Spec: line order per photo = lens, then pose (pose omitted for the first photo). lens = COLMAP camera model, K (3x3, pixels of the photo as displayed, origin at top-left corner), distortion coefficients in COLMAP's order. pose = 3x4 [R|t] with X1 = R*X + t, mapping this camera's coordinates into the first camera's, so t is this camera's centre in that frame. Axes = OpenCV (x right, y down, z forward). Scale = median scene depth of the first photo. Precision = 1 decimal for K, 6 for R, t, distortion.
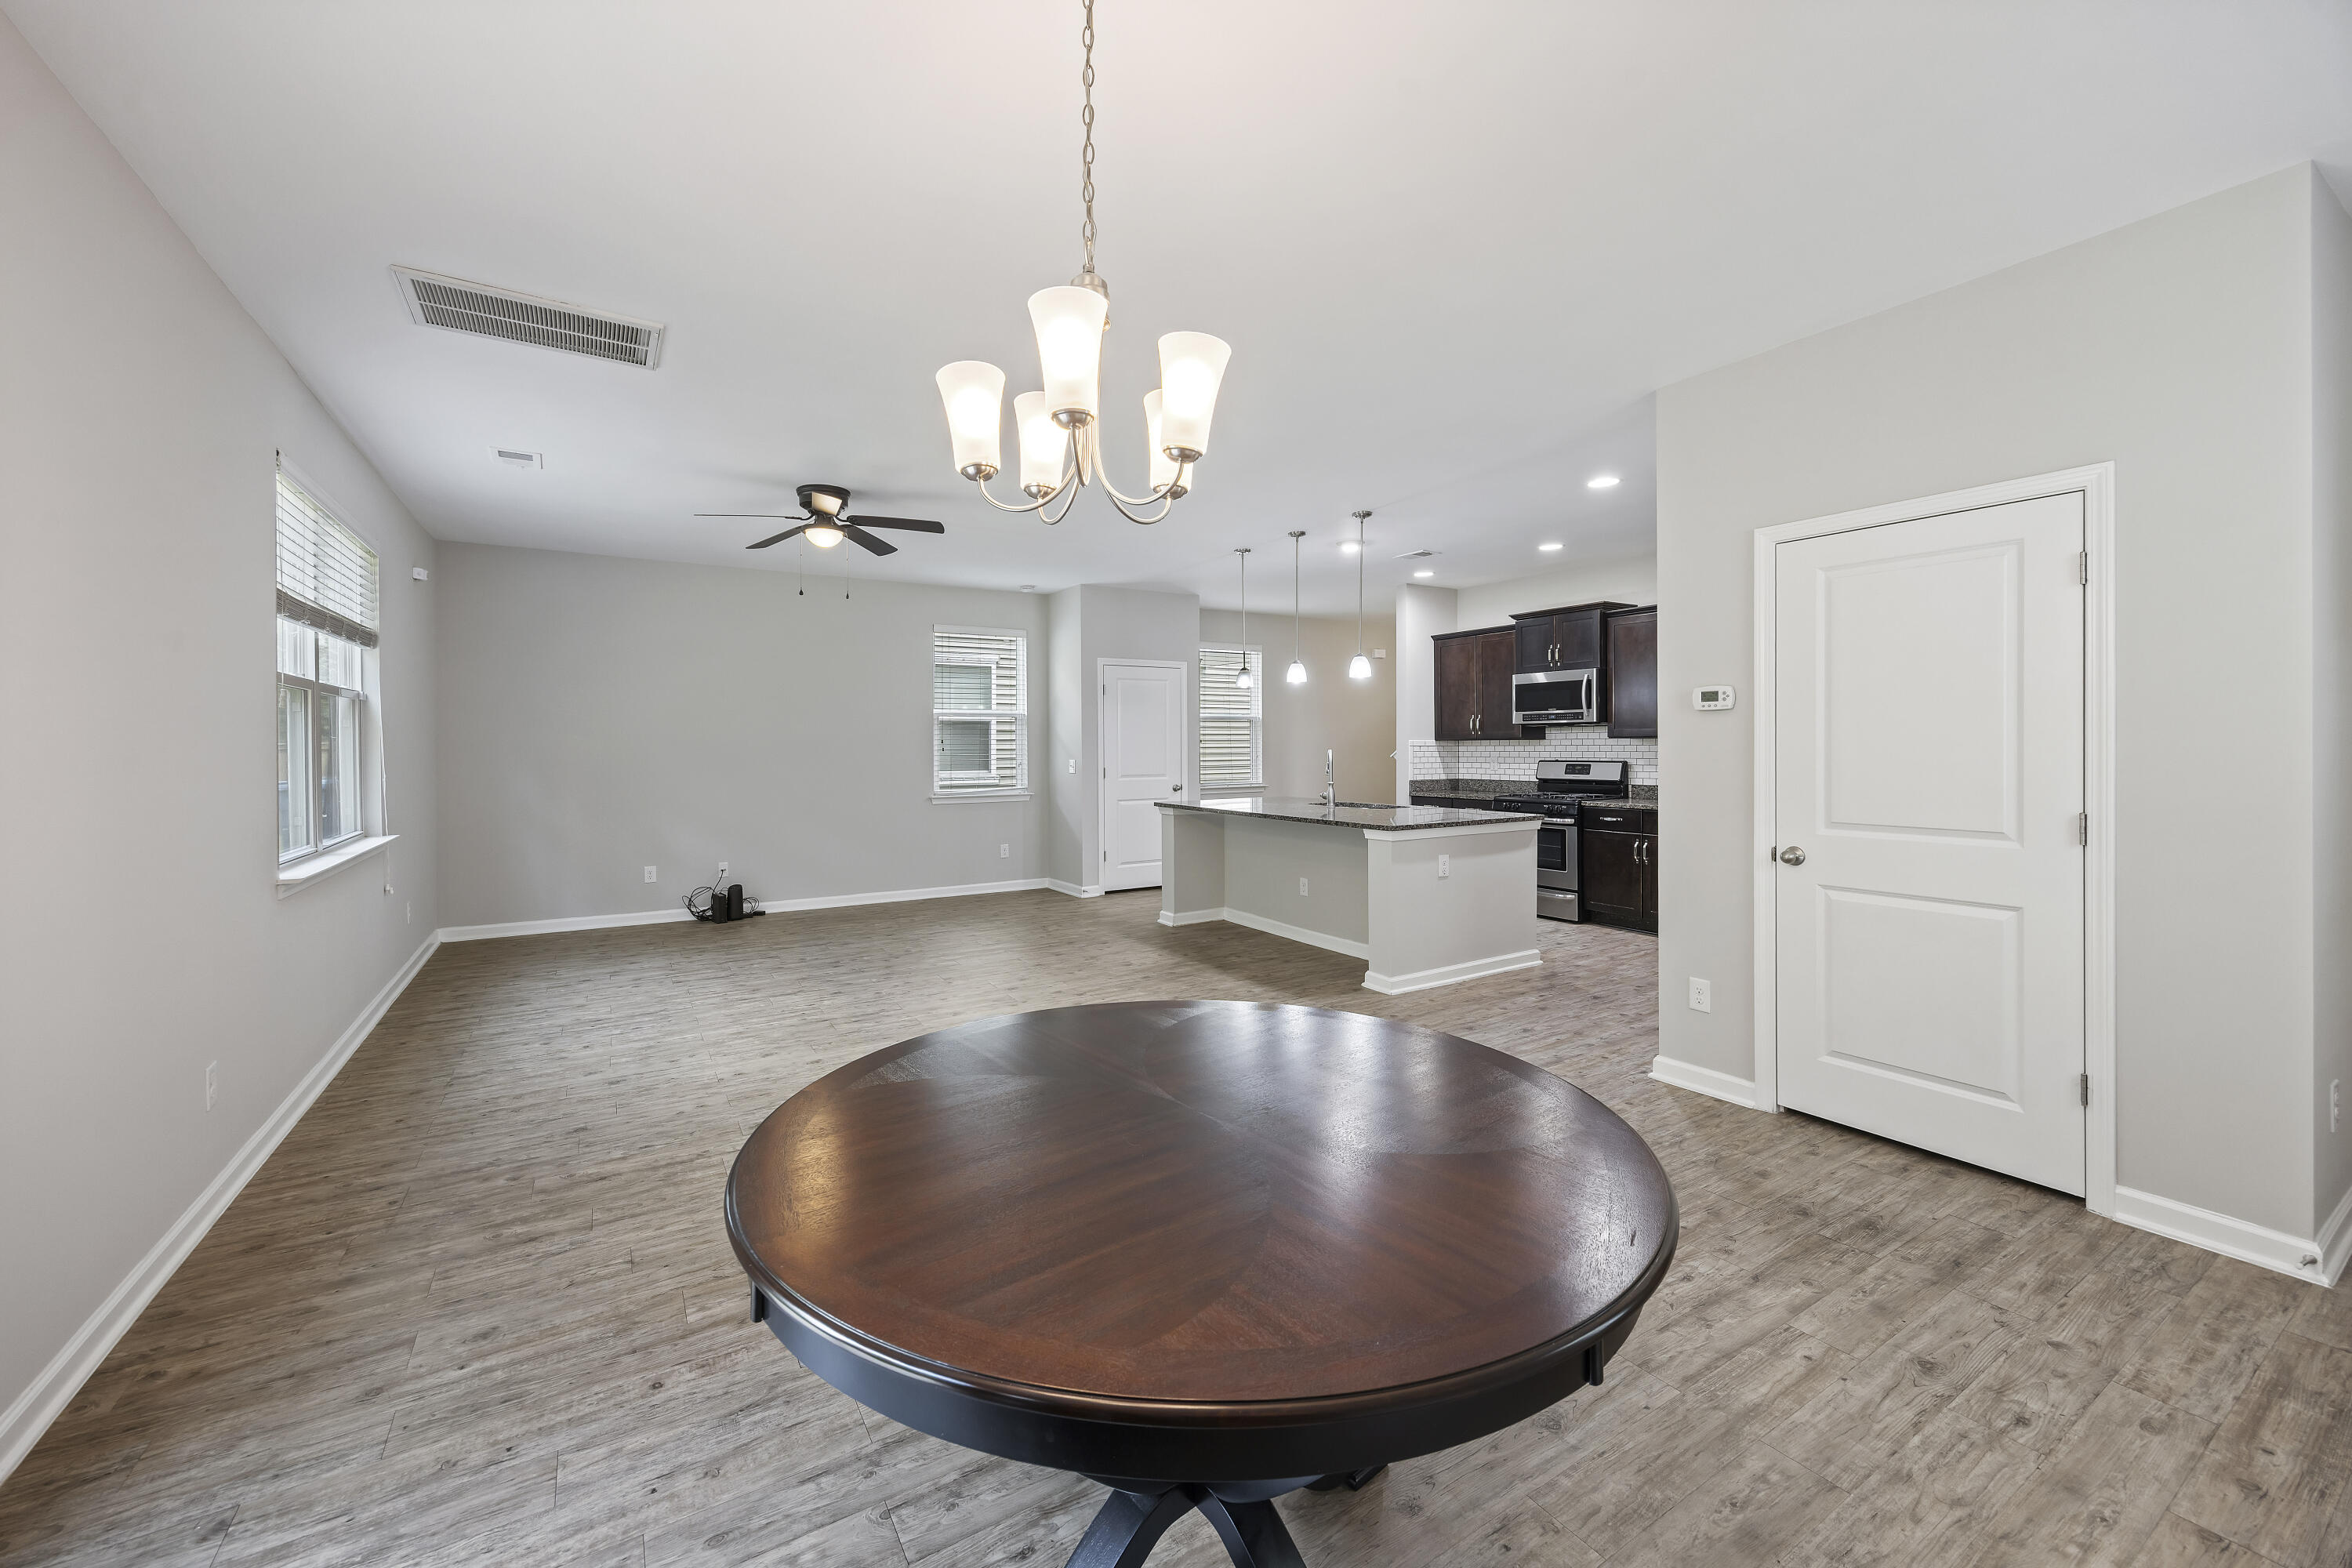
lens RADIAL K [[927.5, 0, 1180.5], [0, 927.5, 747.3], [0, 0, 1]] dist [0.000902, 0.000158]
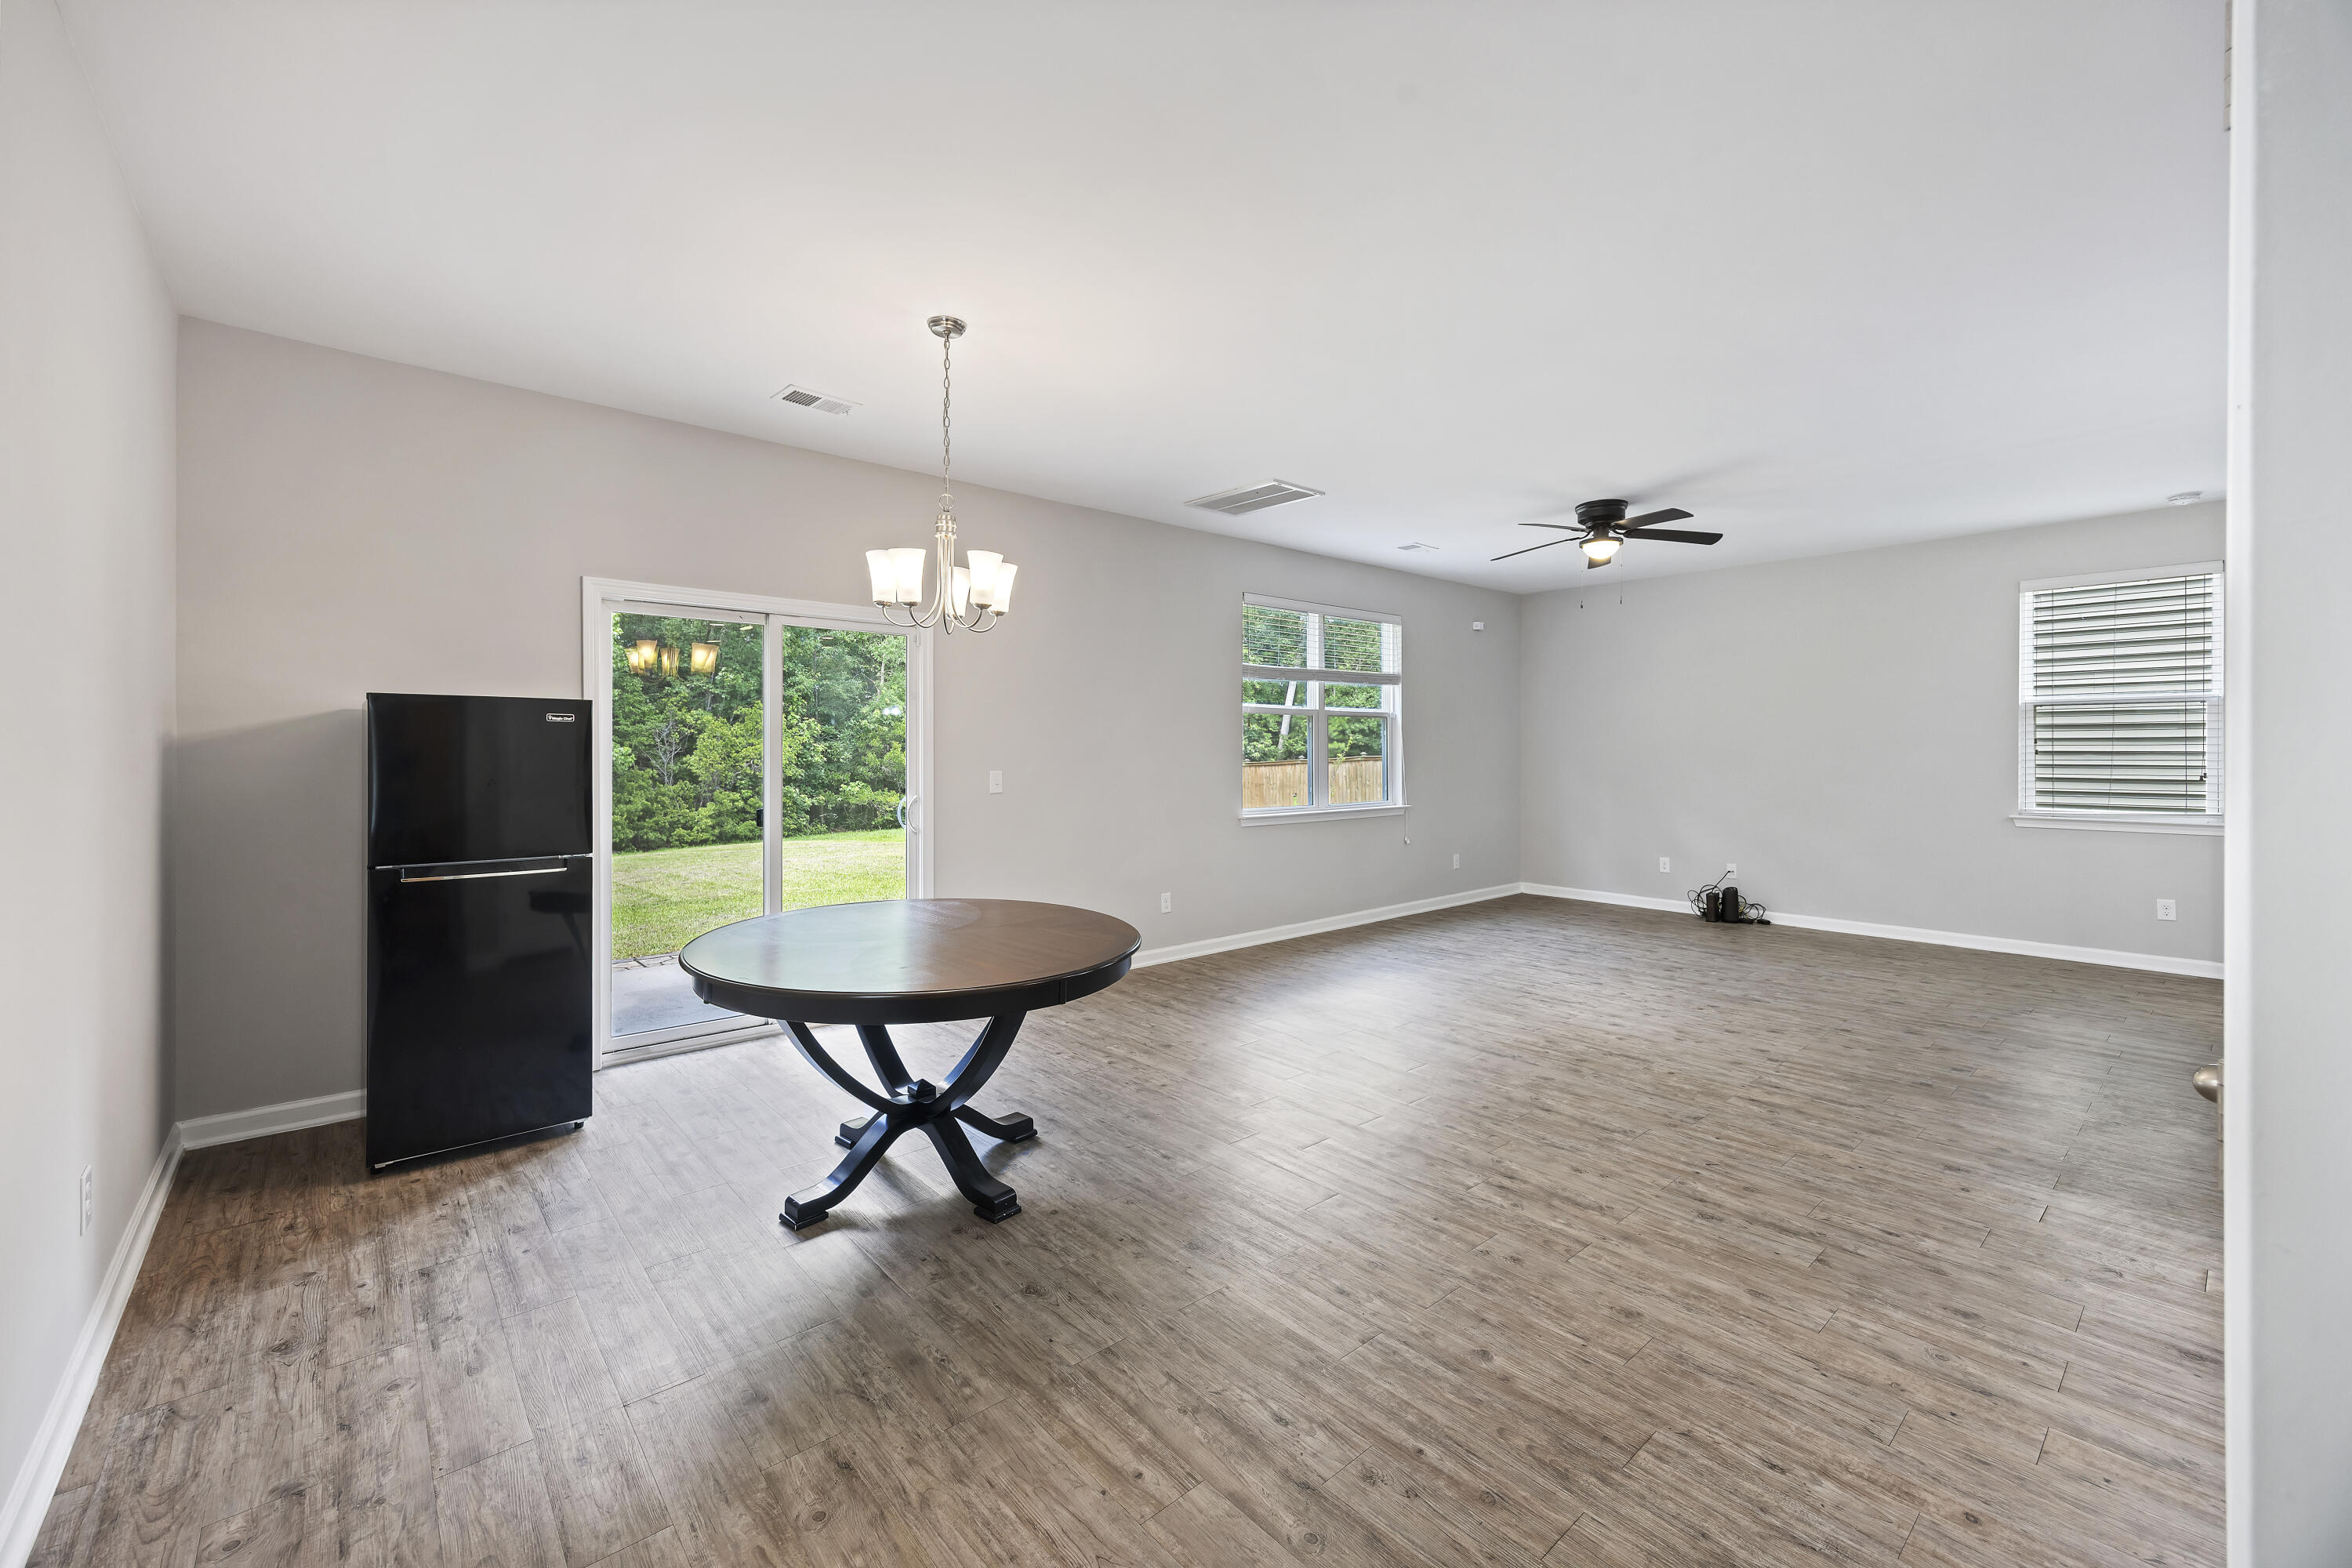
lens RADIAL K [[949.6, 0, 1163.6], [0, 949.6, 750.1], [0, 0, 1]] dist [0.005410, 0.000102]
pose [[0.145320, 0.007903, -0.989353, 0.832374], [-0.003458, 0.999966, 0.007480, -0.006164], [0.989379, 0.002334, 0.145342, 0.485284]]
